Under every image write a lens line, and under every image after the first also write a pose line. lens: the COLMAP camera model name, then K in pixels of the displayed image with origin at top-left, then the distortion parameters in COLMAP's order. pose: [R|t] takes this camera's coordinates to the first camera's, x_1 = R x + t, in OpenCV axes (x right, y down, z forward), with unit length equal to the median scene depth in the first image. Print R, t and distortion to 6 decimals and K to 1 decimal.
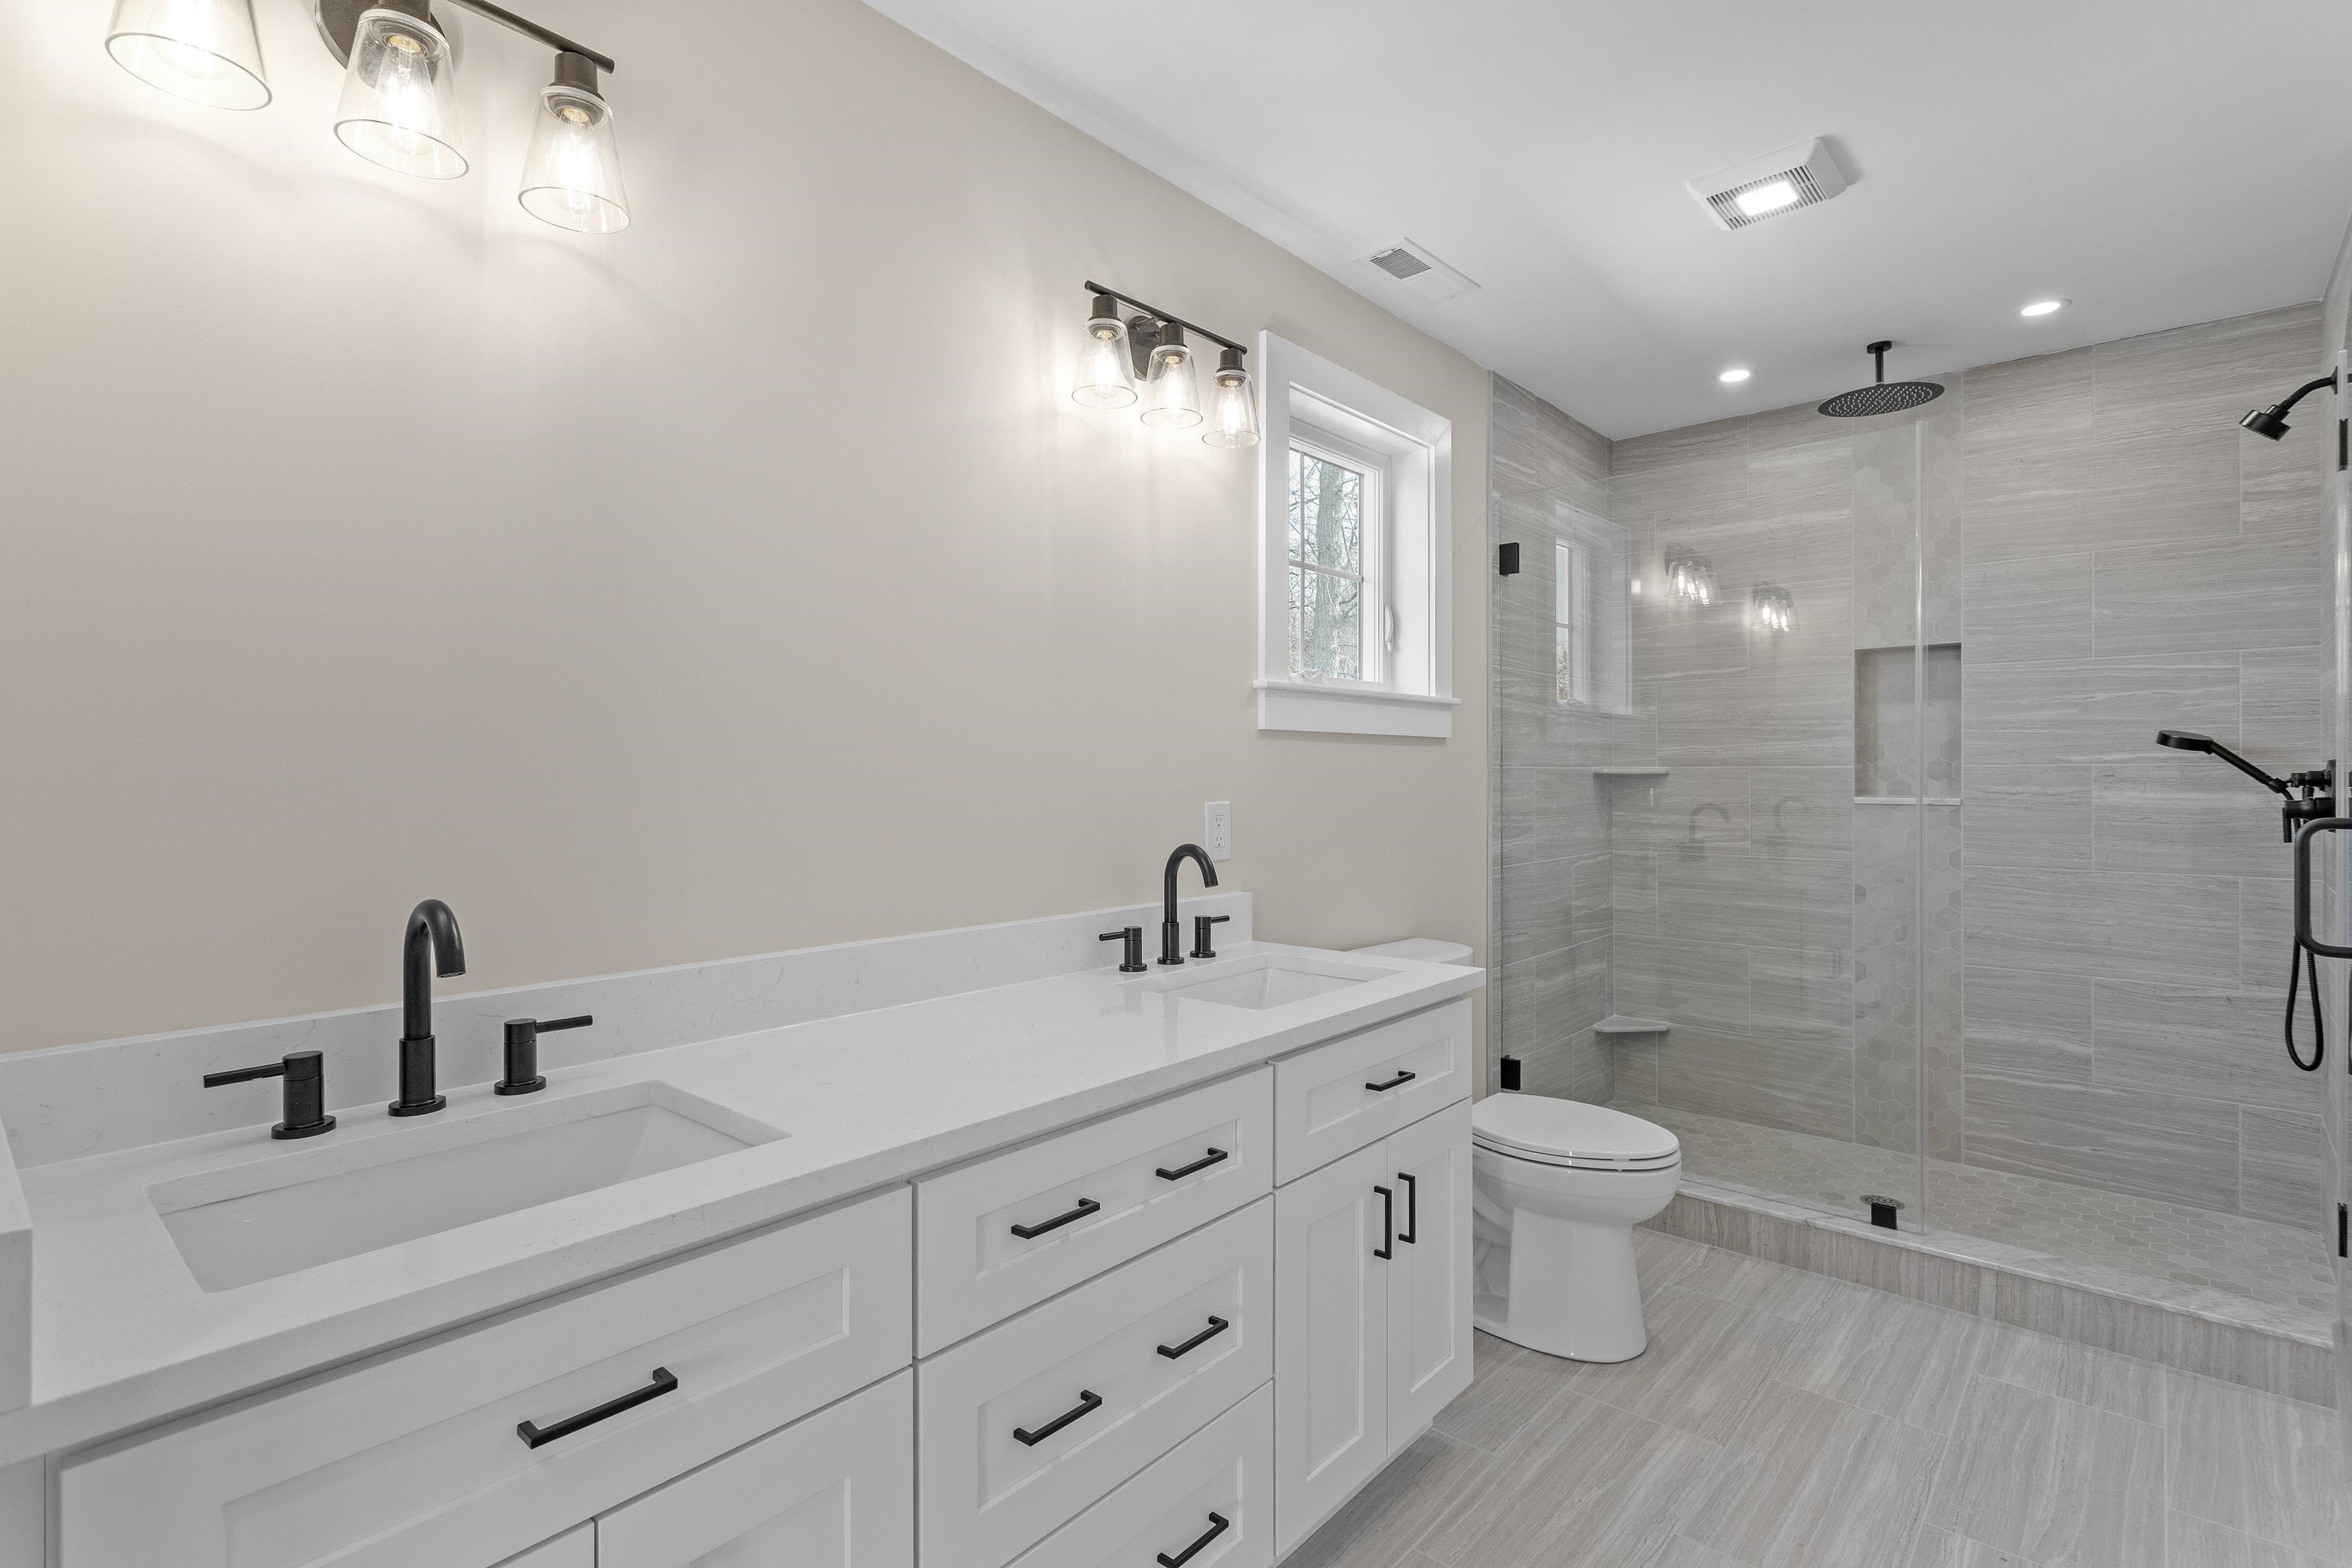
lens RADIAL K [[1108.4, 0, 1173.3], [0, 1108.4, 769.4], [0, 0, 1]] dist [-0.001489, 0.000565]
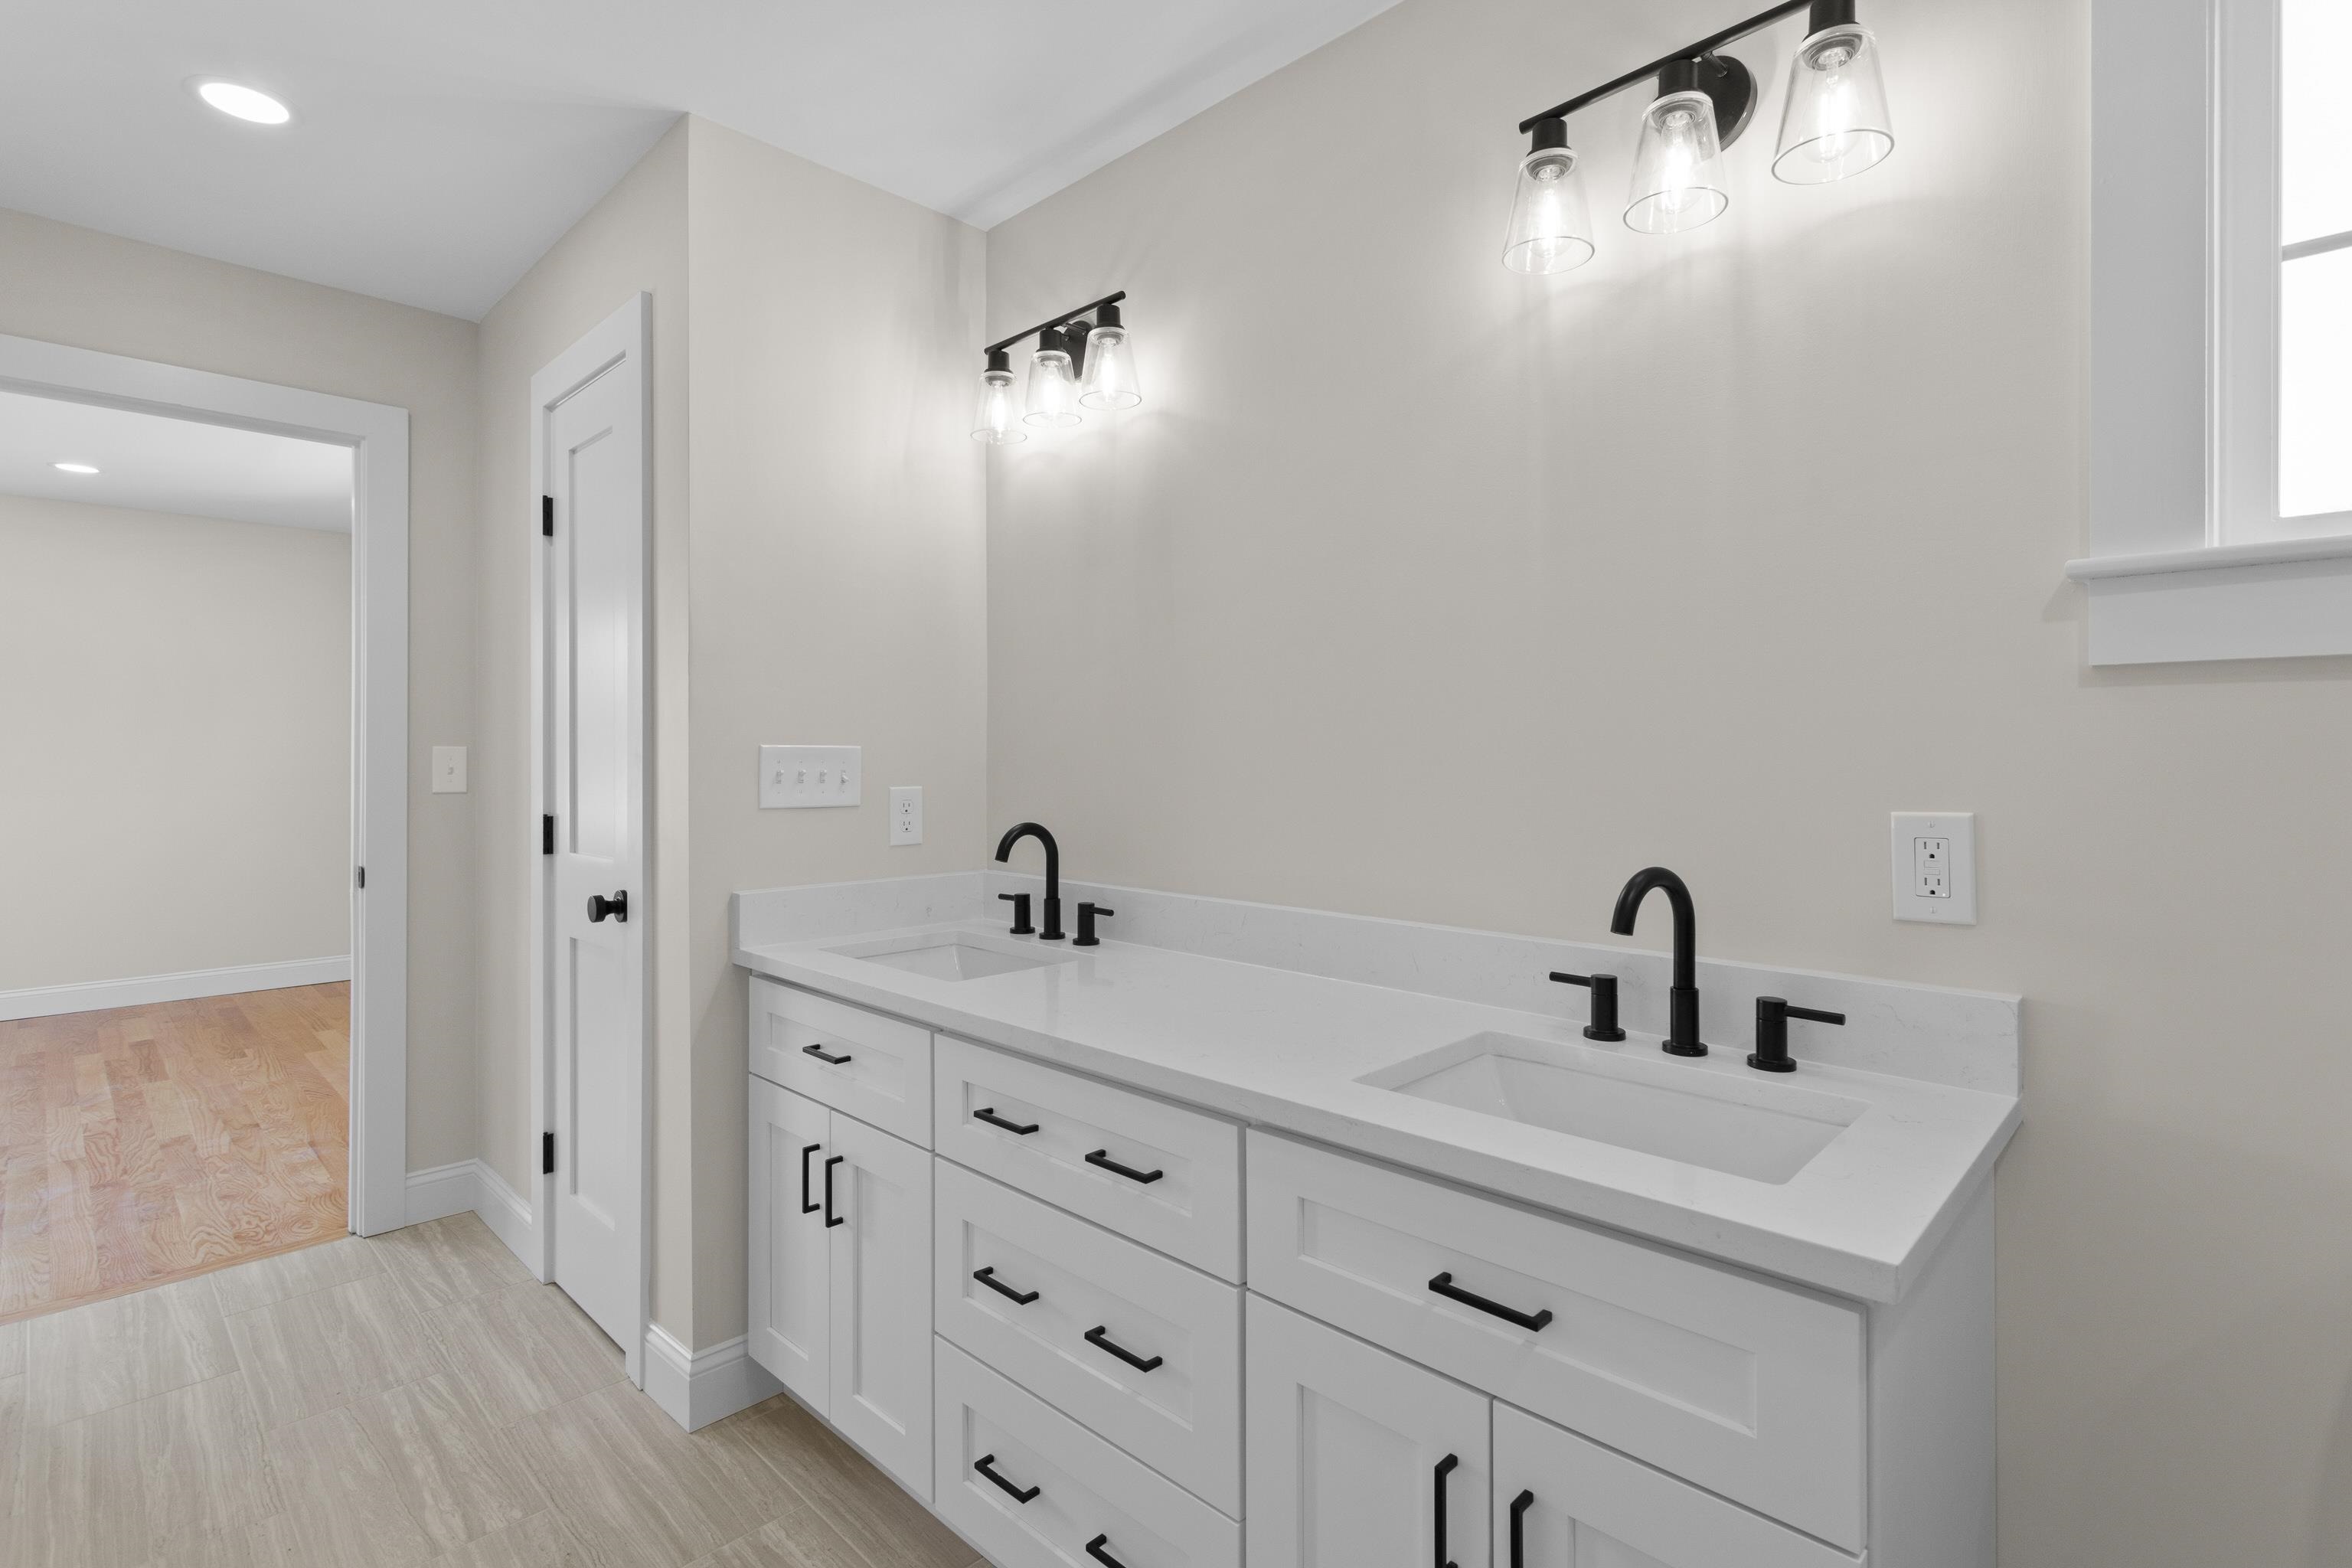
lens RADIAL K [[1108.4, 0, 1184.6], [0, 1108.4, 747.3], [0, 0, 1]] dist [-0.001489, 0.000565]
pose [[-0.039728, -0.005322, -0.999196, 0.885850], [0.003456, 0.999979, -0.005464, -0.000101], [0.999205, -0.003670, -0.039708, 0.995414]]
